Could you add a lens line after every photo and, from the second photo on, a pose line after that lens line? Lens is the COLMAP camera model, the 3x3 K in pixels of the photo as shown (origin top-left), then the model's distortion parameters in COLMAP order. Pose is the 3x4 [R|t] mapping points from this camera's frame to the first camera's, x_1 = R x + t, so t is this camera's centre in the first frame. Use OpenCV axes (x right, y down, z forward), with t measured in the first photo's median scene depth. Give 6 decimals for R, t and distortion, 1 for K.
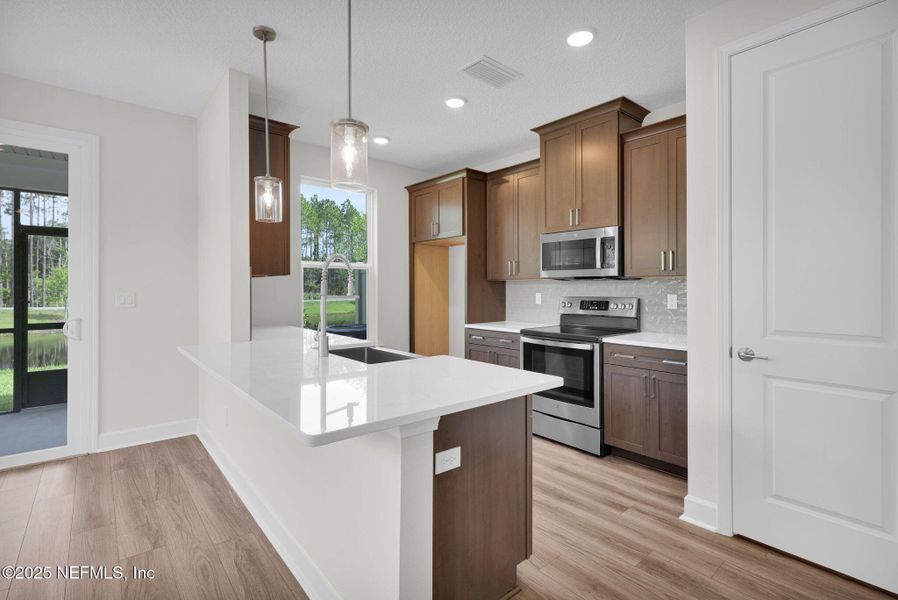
lens RADIAL K [[416.8, 0, 446.7], [0, 416.8, 289.2], [0, 0, 1]] dist [-0.002651, 0.002137]
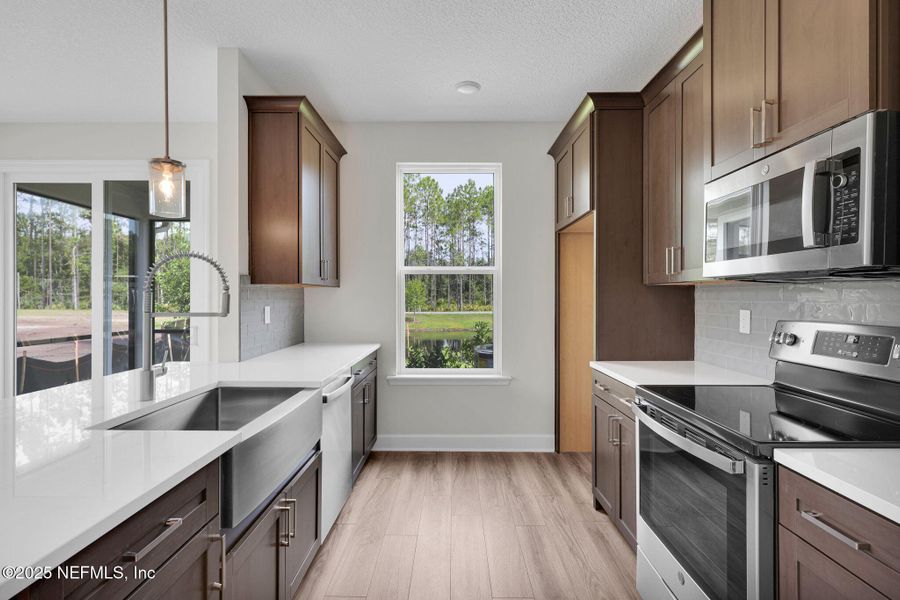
lens RADIAL K [[440.5, 0, 448.0], [0, 440.5, 296.4], [0, 0, 1]] dist [-0.006084, -0.000142]
pose [[0.754440, -0.000410, -0.656369, 0.405198], [-0.001070, 0.999998, -0.001854, -0.007335], [0.656368, 0.002101, 0.754438, 0.547520]]
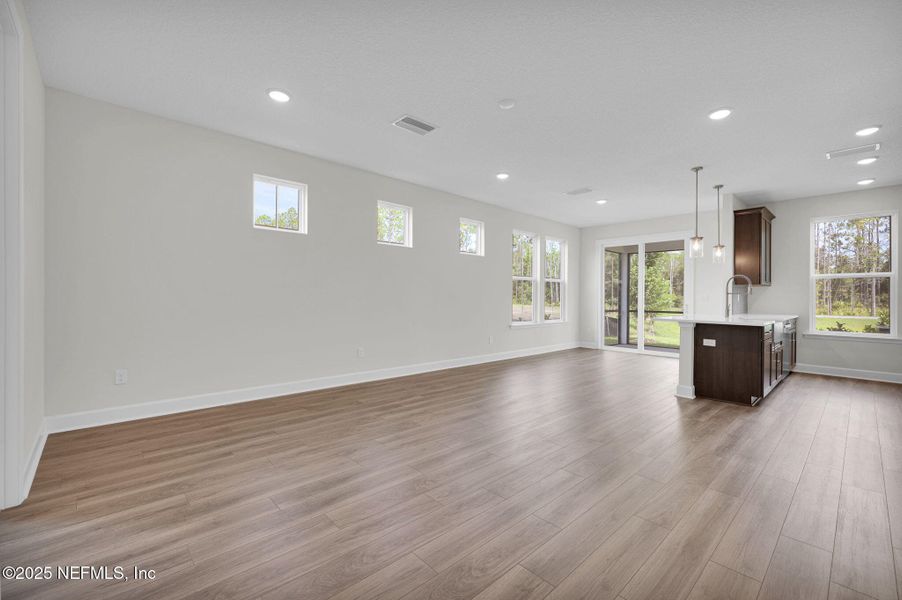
lens RADIAL K [[381.5, 0, 450.1], [0, 381.5, 296.2], [0, 0, 1]] dist [0.004483, 0.000101]
pose [[0.046950, -0.001904, -0.998895, 1.349427], [-0.009571, 0.999951, -0.002356, 0.040812], [0.998851, 0.009671, 0.046929, -0.532258]]
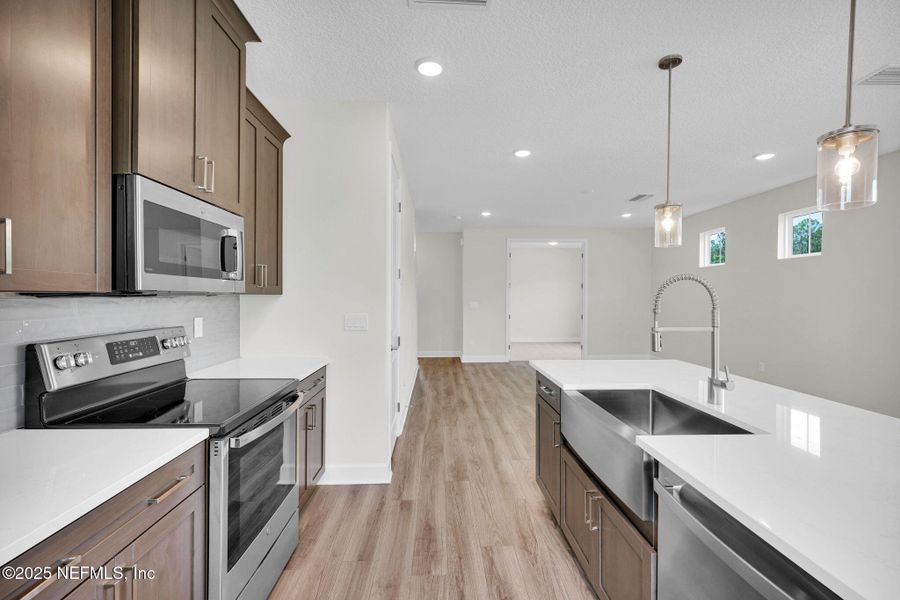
lens RADIAL K [[380.7, 0, 453.8], [0, 380.7, 291.0], [0, 0, 1]] dist [0.004483, 0.000101]
pose [[-0.786168, 0.007621, 0.617965, -0.252912], [-0.000285, 0.999919, -0.012695, -0.028261], [-0.618012, -0.010157, -0.786103, 1.341425]]
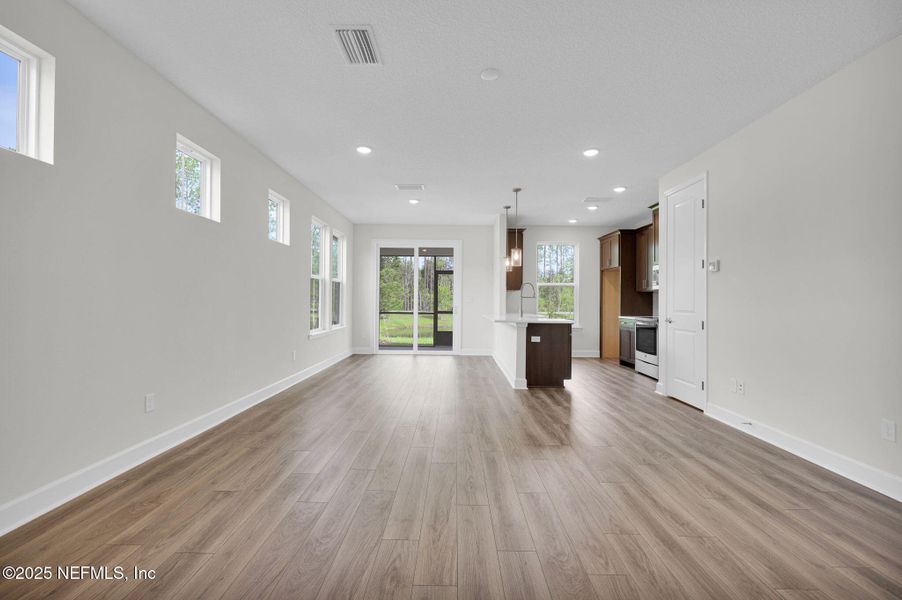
lens RADIAL K [[405.7, 0, 451.7], [0, 405.7, 293.5], [0, 0, 1]] dist [0.009382, 0.000418]
pose [[0.758762, -0.003959, -0.651356, 0.866269], [-0.010751, 0.999769, -0.018600, 0.037949], [0.651279, 0.021115, 0.758544, -1.084974]]
